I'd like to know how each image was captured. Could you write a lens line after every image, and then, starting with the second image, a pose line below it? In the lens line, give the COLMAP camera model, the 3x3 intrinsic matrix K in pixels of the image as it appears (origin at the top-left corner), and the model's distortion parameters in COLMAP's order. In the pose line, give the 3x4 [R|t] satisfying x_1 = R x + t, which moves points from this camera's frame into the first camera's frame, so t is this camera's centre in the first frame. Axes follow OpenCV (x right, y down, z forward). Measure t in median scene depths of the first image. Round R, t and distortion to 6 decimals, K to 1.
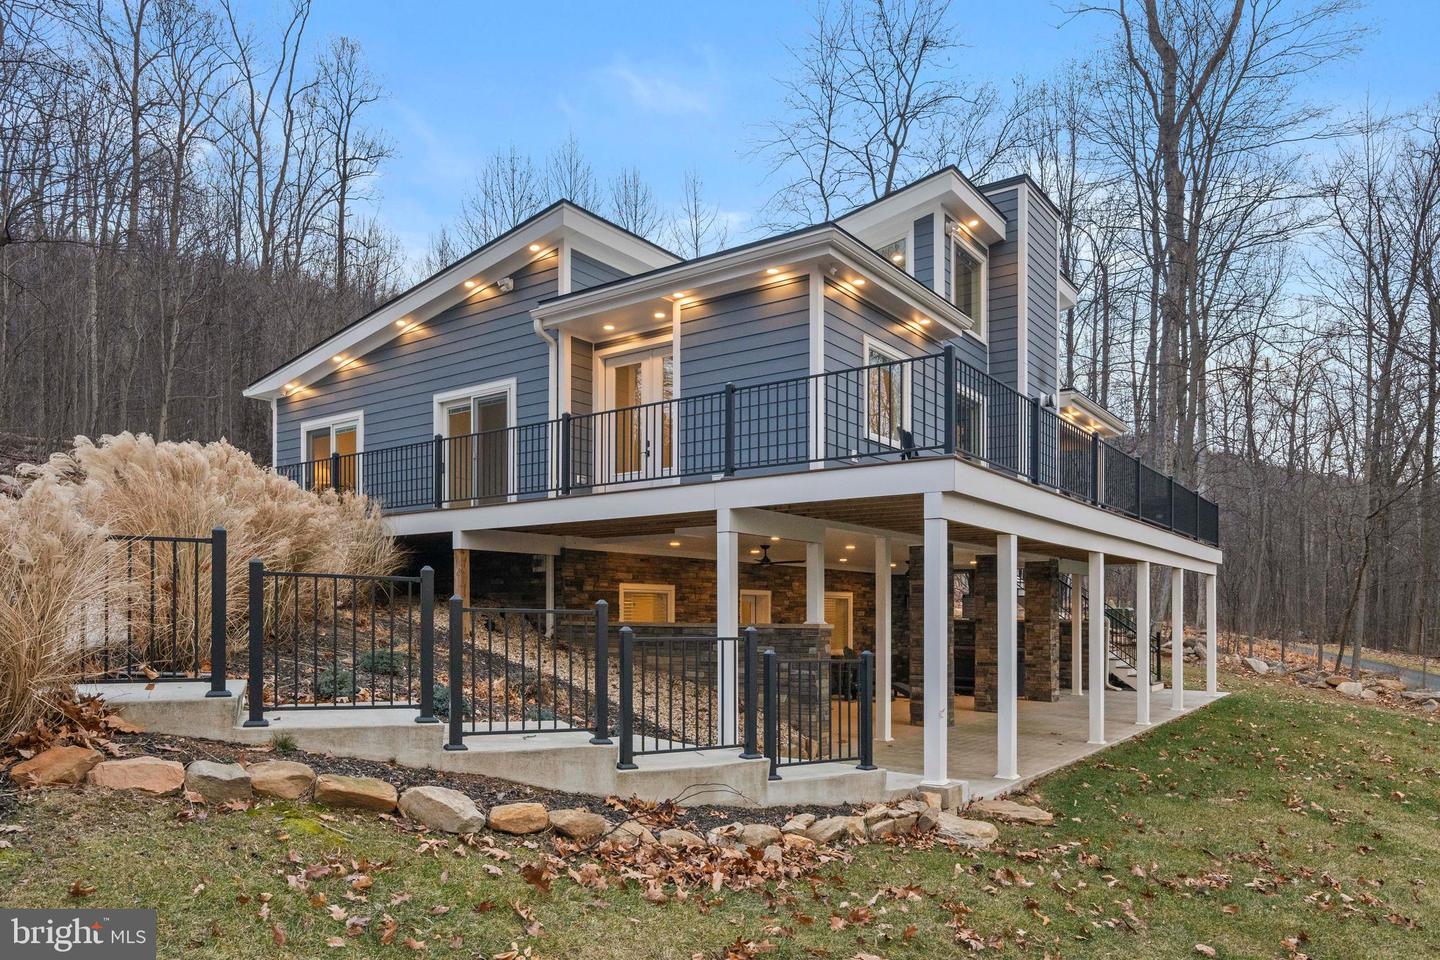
lens RADIAL K [[948.7, 0, 721.7], [0, 948.7, 605.1], [0, 0, 1]] dist [0.003691, 0.001695]
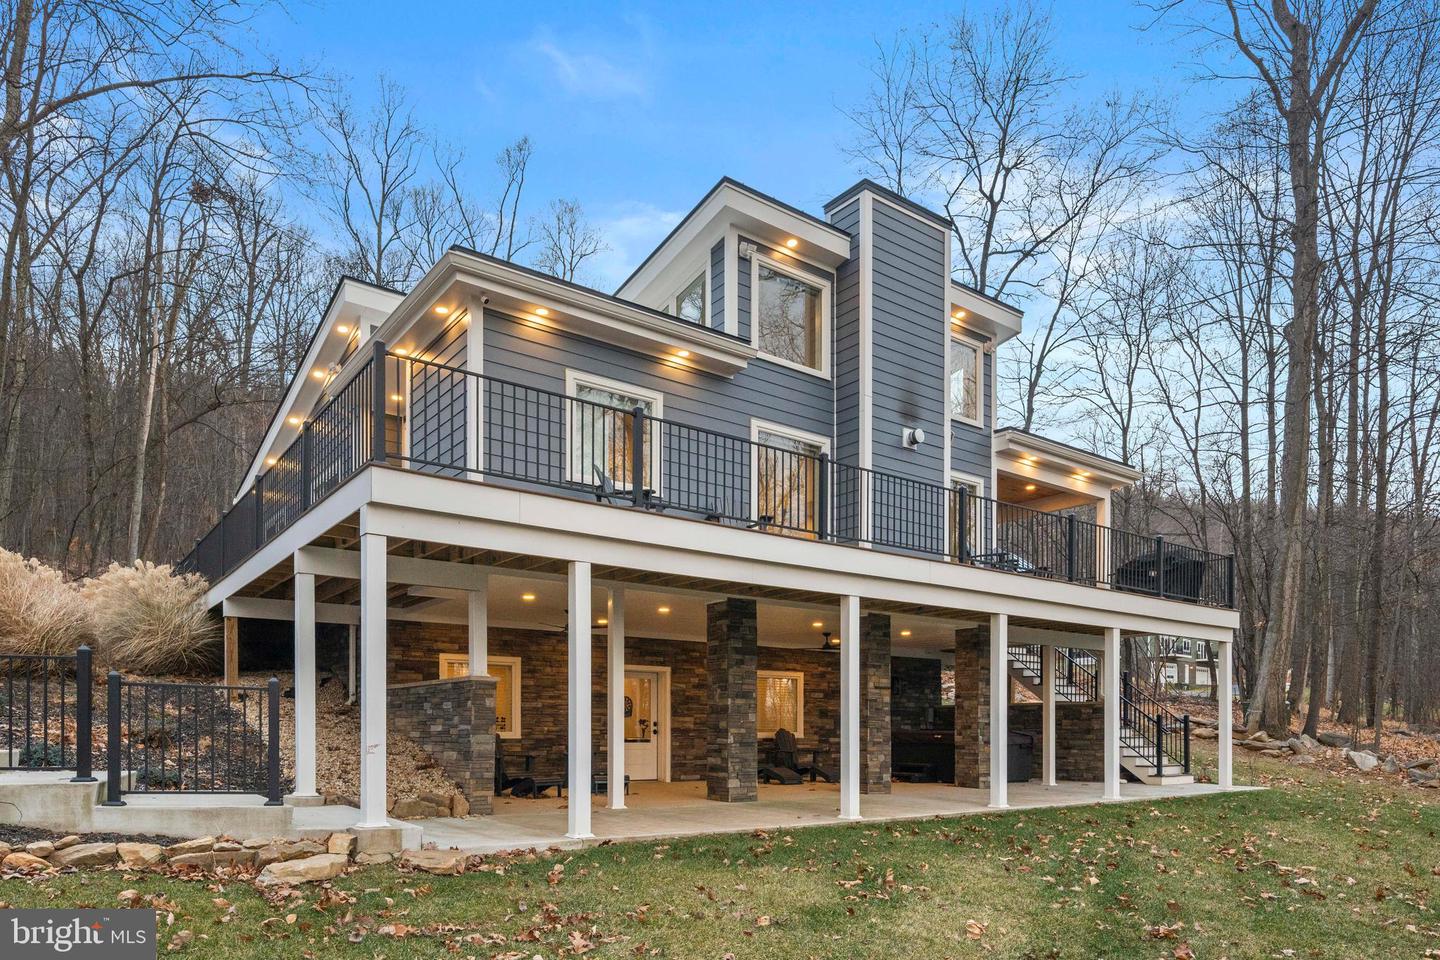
lens RADIAL K [[923.2, 0, 718.2], [0, 923.2, 727.7], [0, 0, 1]] dist [0.005324, 0.001754]
pose [[0.954788, -0.000555, -0.297286, 0.438818], [0.002218, 0.999984, 0.005256, 0.048404], [0.297278, -0.005678, 0.954774, 0.137424]]
